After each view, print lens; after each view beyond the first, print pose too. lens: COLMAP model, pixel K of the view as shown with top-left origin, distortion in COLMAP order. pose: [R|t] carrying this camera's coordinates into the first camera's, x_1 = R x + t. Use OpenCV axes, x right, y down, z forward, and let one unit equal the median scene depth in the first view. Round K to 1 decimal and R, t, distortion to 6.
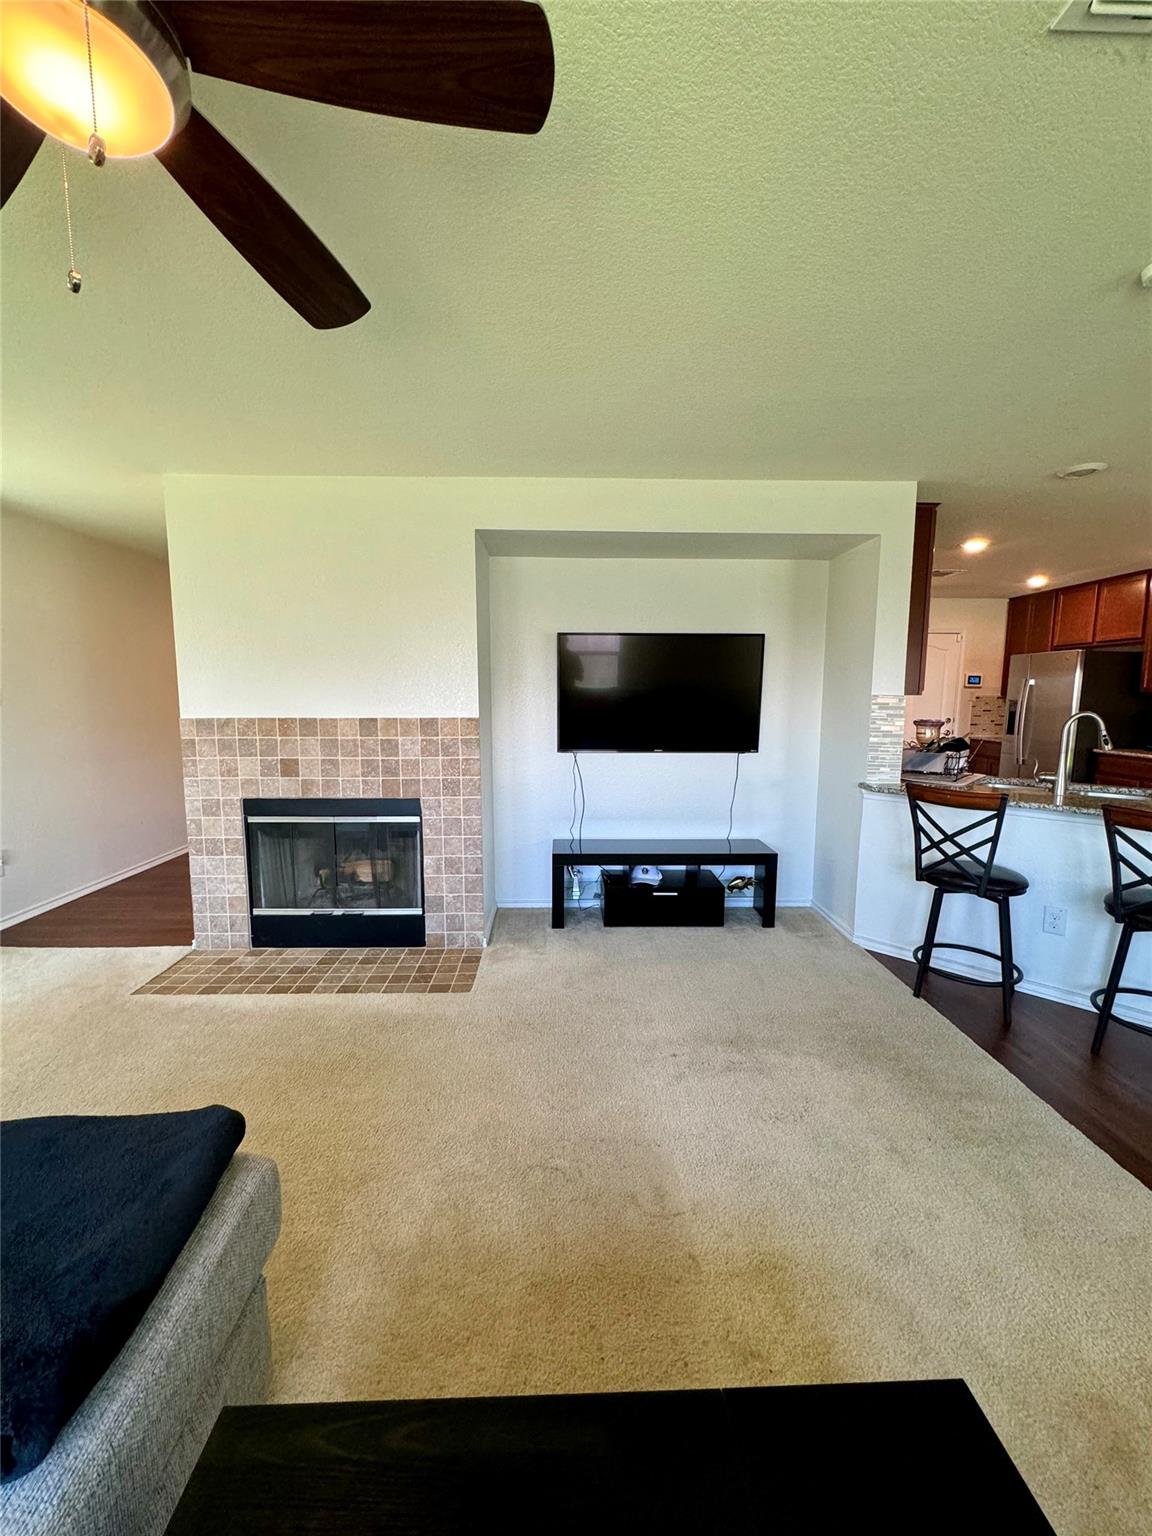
lens RADIAL K [[611.1, 0, 576.0], [0, 611.1, 768.0], [0, 0, 1]] dist [-0.000594, 0.000029]
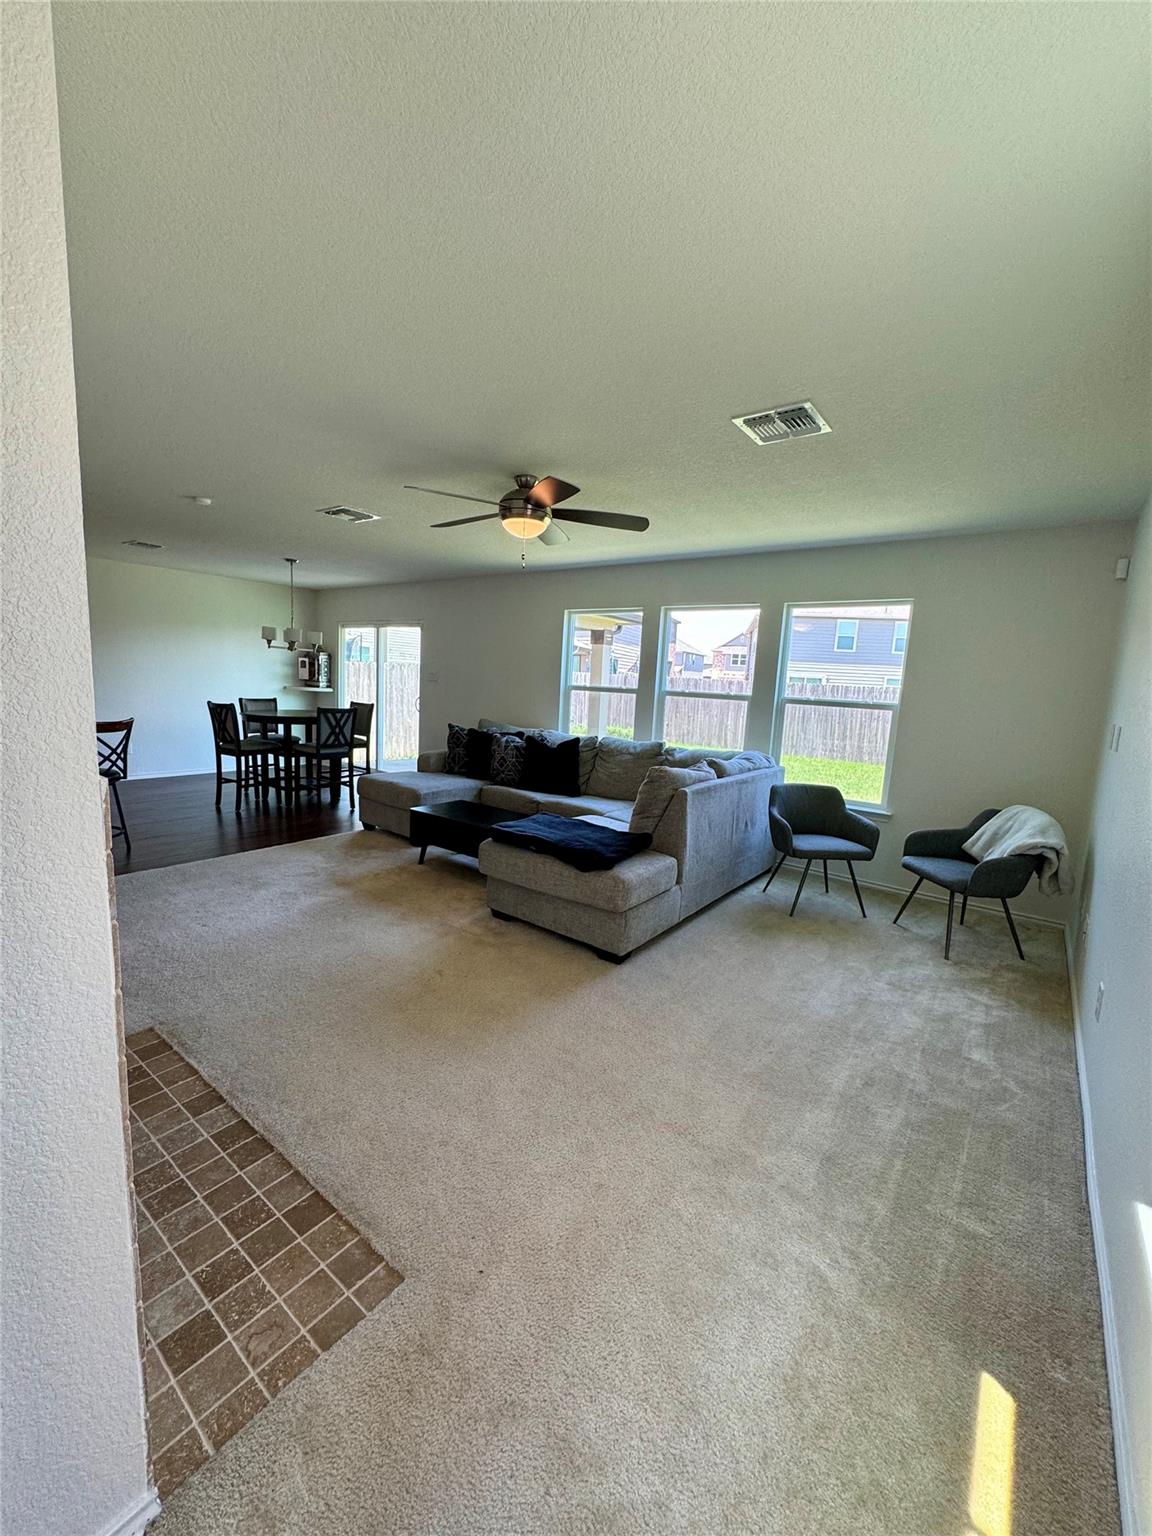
lens RADIAL K [[611.1, 0, 576.0], [0, 611.1, 768.0], [0, 0, 1]] dist [-0.000594, 0.000029]
pose [[-0.782098, -0.132425, 0.608922, -0.955845], [0.018824, 0.971693, 0.235496, -0.144172], [-0.622871, 0.195643, -0.757467, 1.056059]]
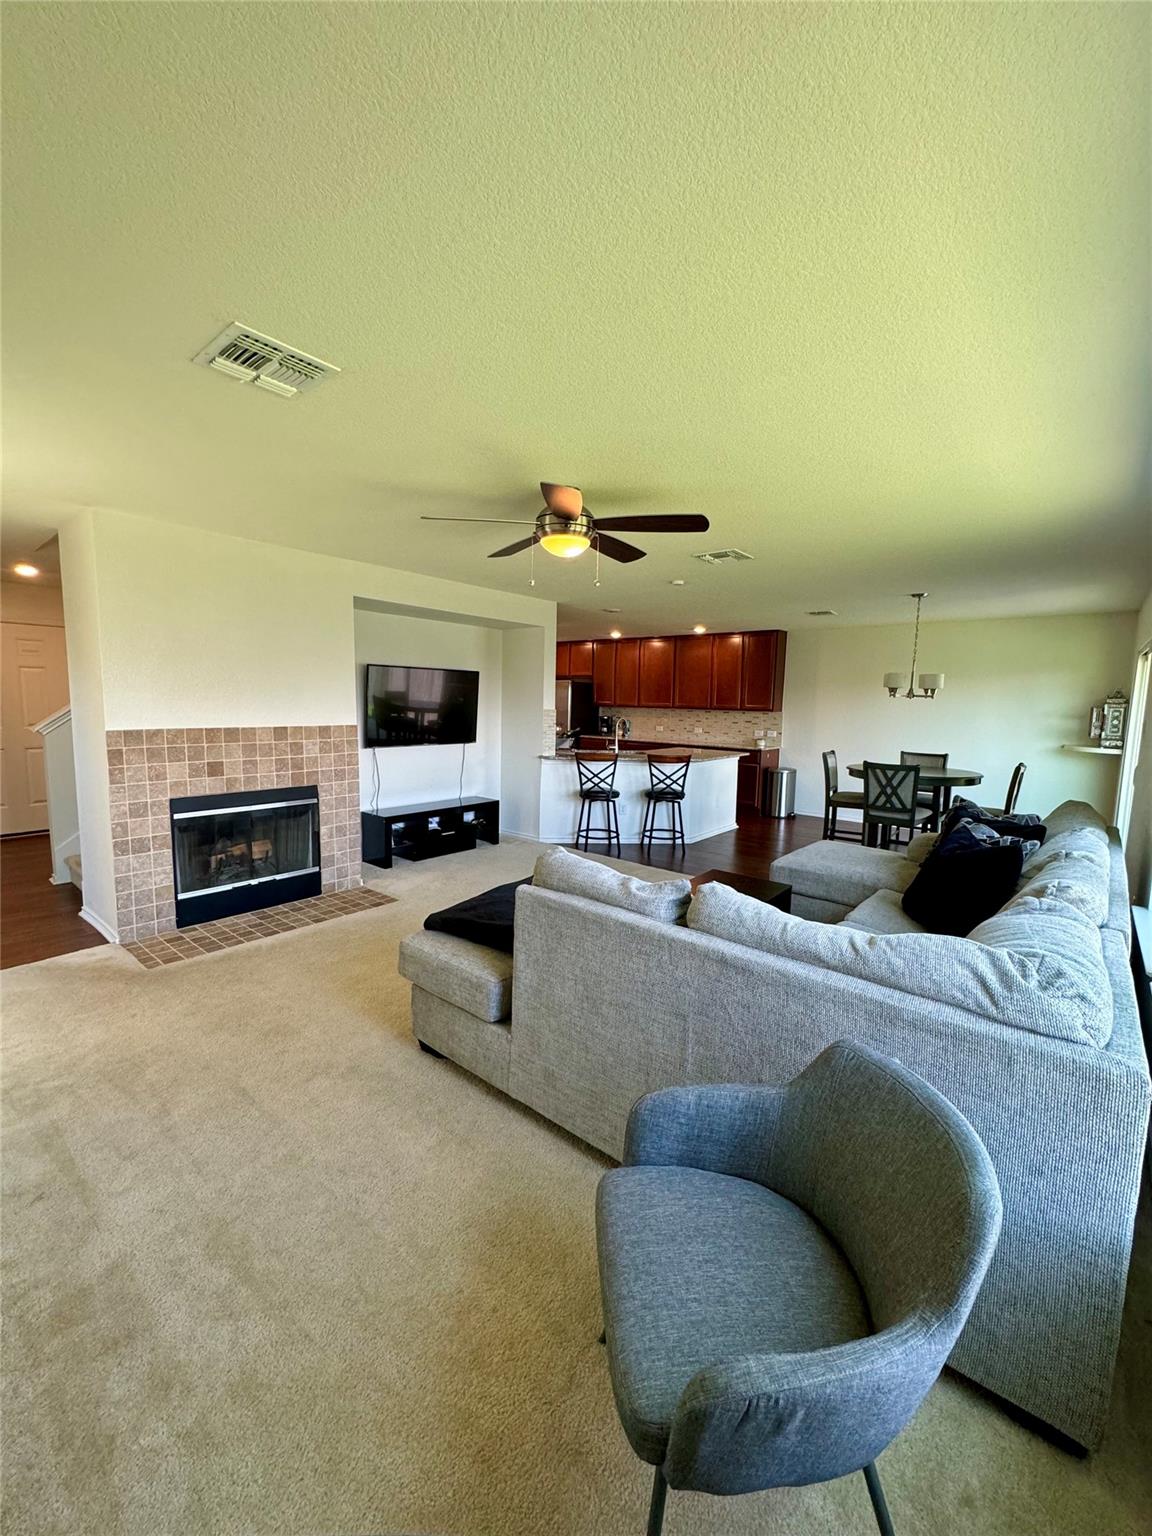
lens RADIAL K [[613.4, 0, 576.0], [0, 613.4, 768.0], [0, 0, 1]] dist [-0.000512, 0.000260]
pose [[0.656792, -0.071460, 0.750678, -0.907854], [0.067605, 0.997071, 0.035765, 0.002343], [-0.751035, 0.027260, 0.659699, -0.340346]]
